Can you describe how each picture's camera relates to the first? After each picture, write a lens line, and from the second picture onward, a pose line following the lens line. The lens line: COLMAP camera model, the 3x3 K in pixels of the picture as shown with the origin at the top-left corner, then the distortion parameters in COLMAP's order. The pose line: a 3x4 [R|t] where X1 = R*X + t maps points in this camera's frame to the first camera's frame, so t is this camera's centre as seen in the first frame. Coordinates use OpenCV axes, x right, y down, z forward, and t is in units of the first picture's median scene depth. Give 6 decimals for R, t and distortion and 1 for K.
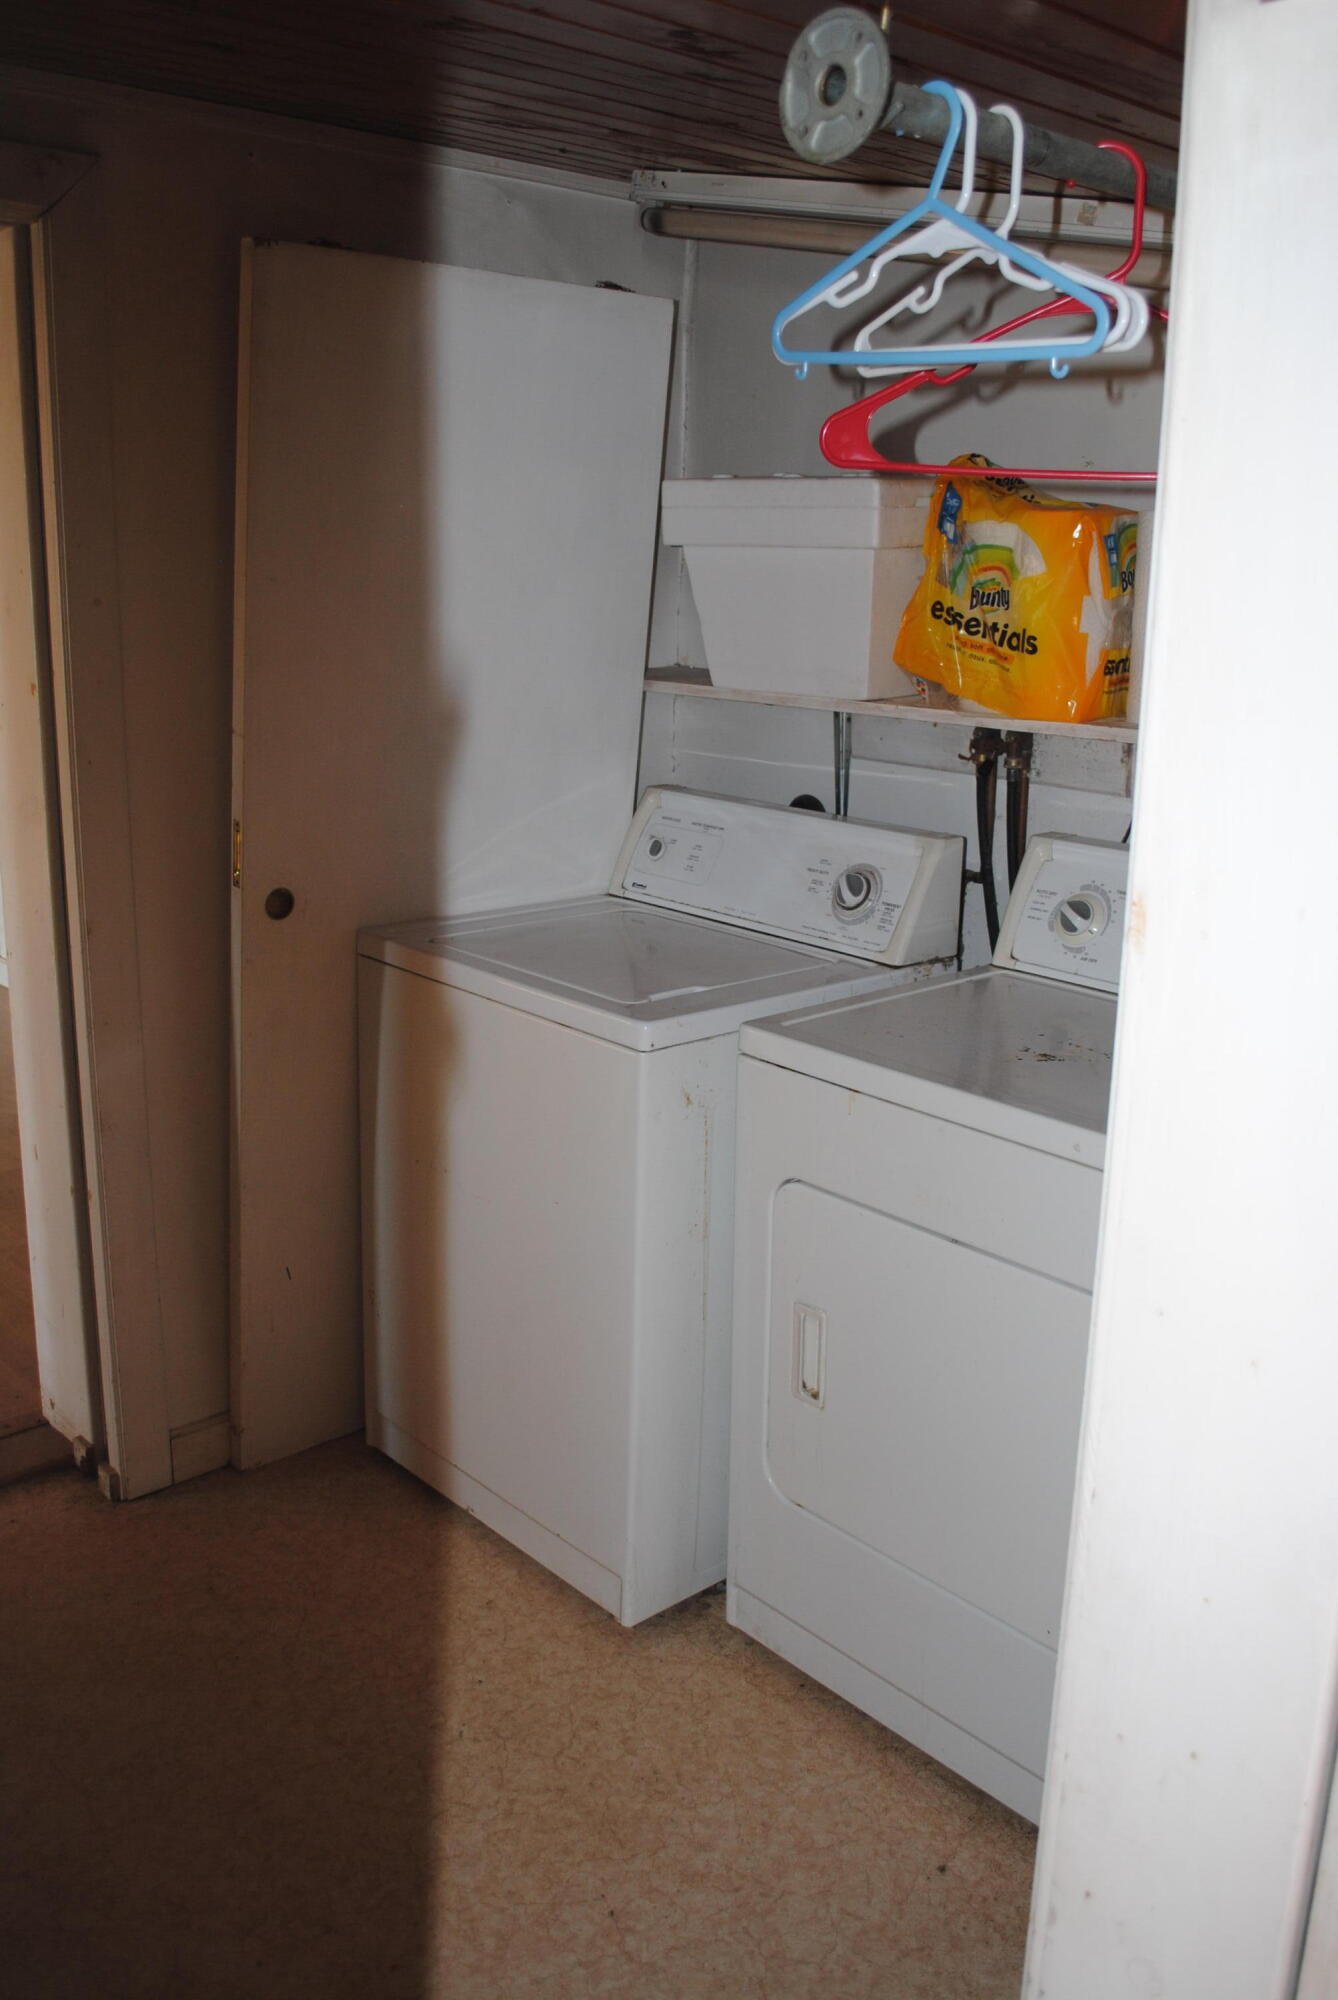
lens RADIAL K [[1750.7, 0, 678.2], [0, 1750.7, 990.4], [0, 0, 1]] dist [-0.014016, -0.001948]
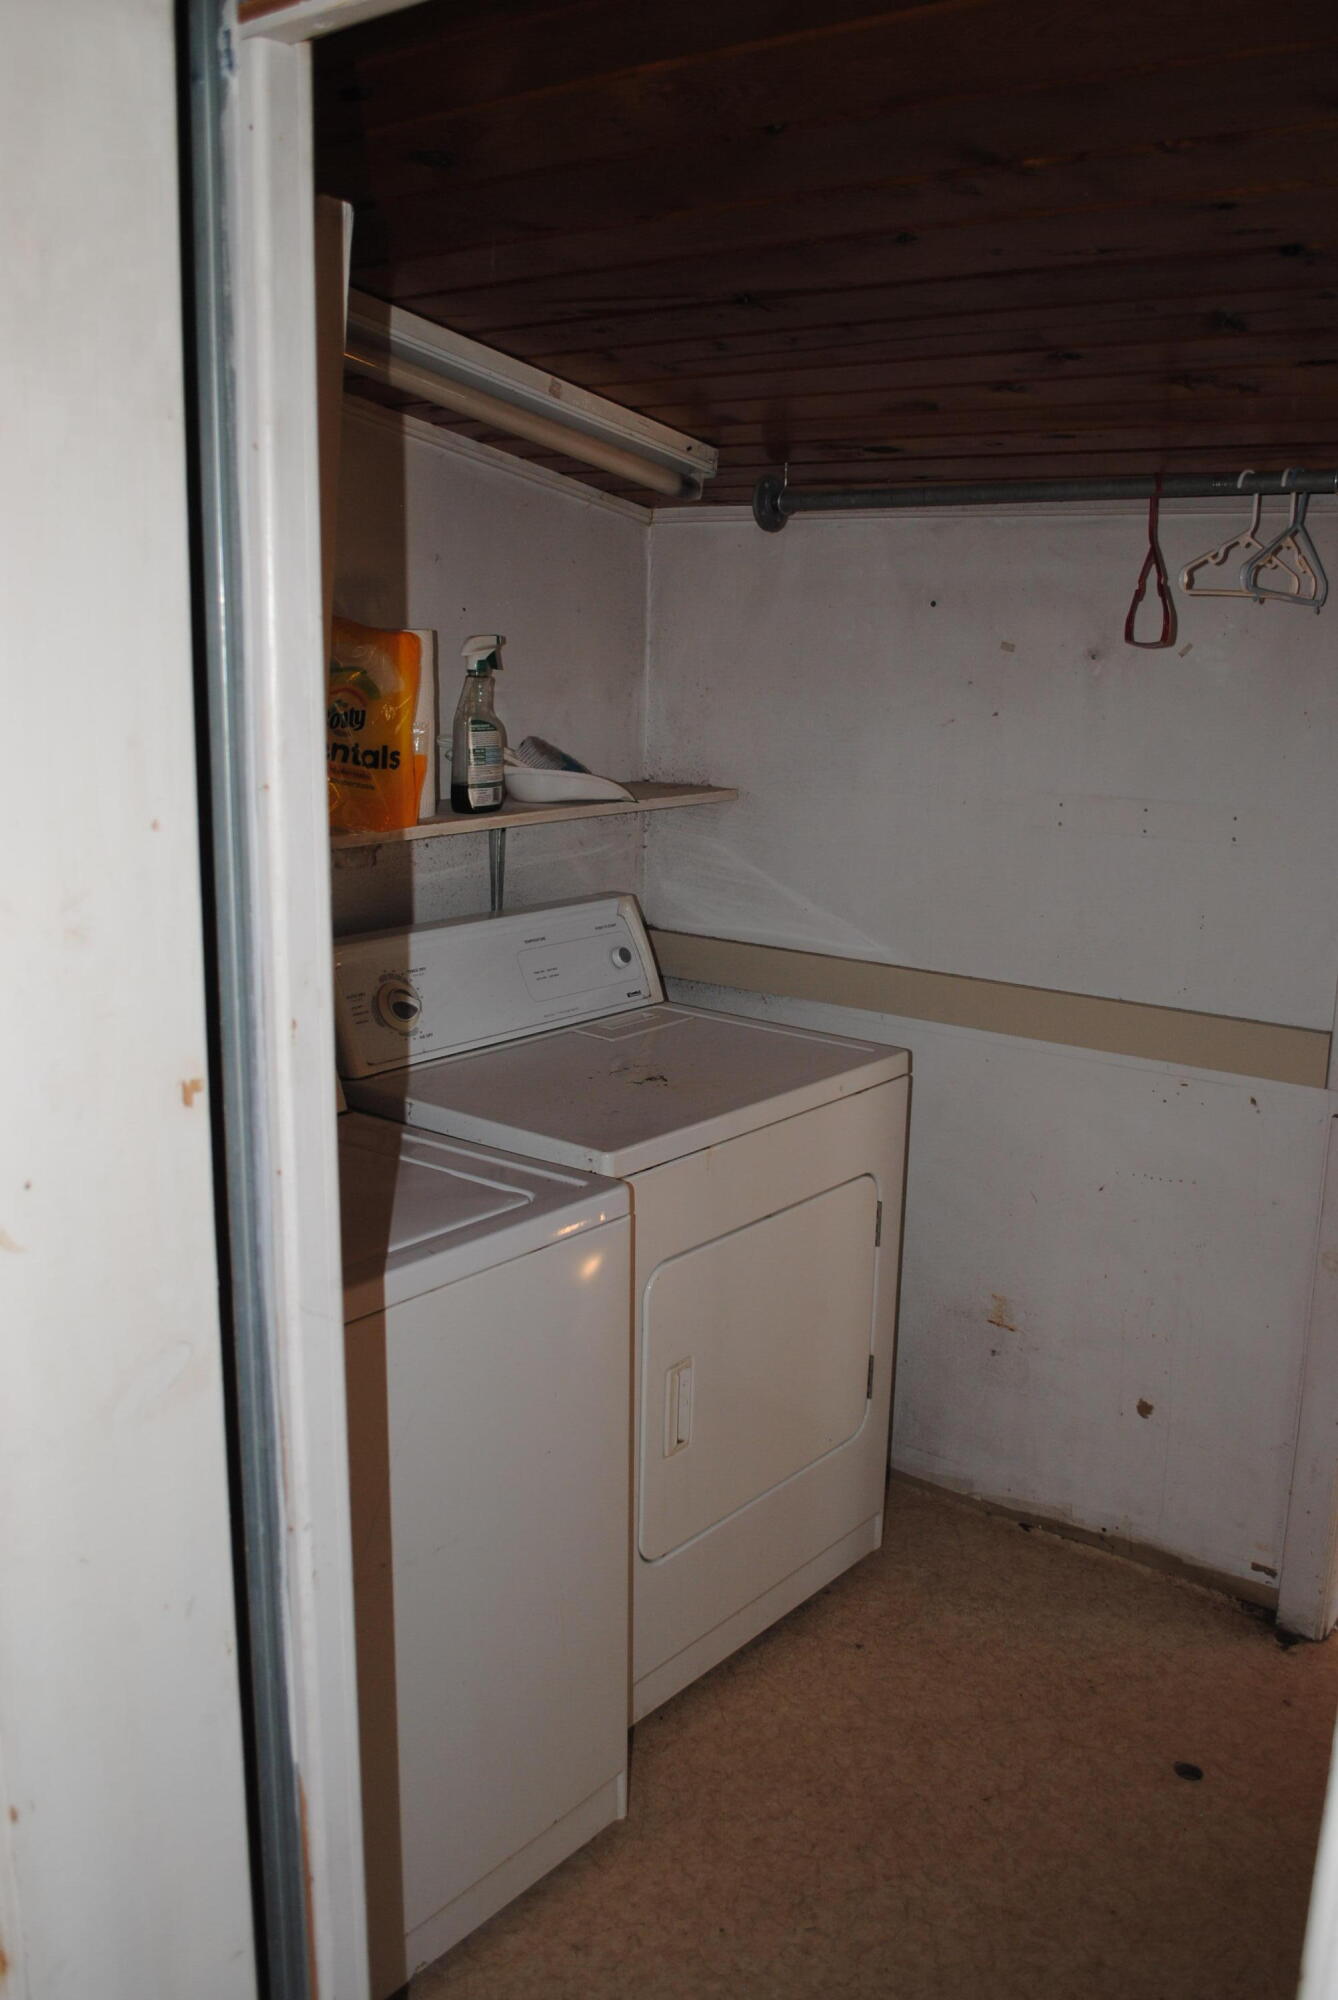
lens RADIAL K [[1750.7, 0, 677.2], [0, 1750.7, 1007.8], [0, 0, 1]] dist [-0.014016, -0.001948]
pose [[-0.150398, -0.242710, 0.958370, -0.853288], [0.235754, 0.932625, 0.273187, -0.302553], [-0.960104, 0.267026, -0.083045, 0.956142]]
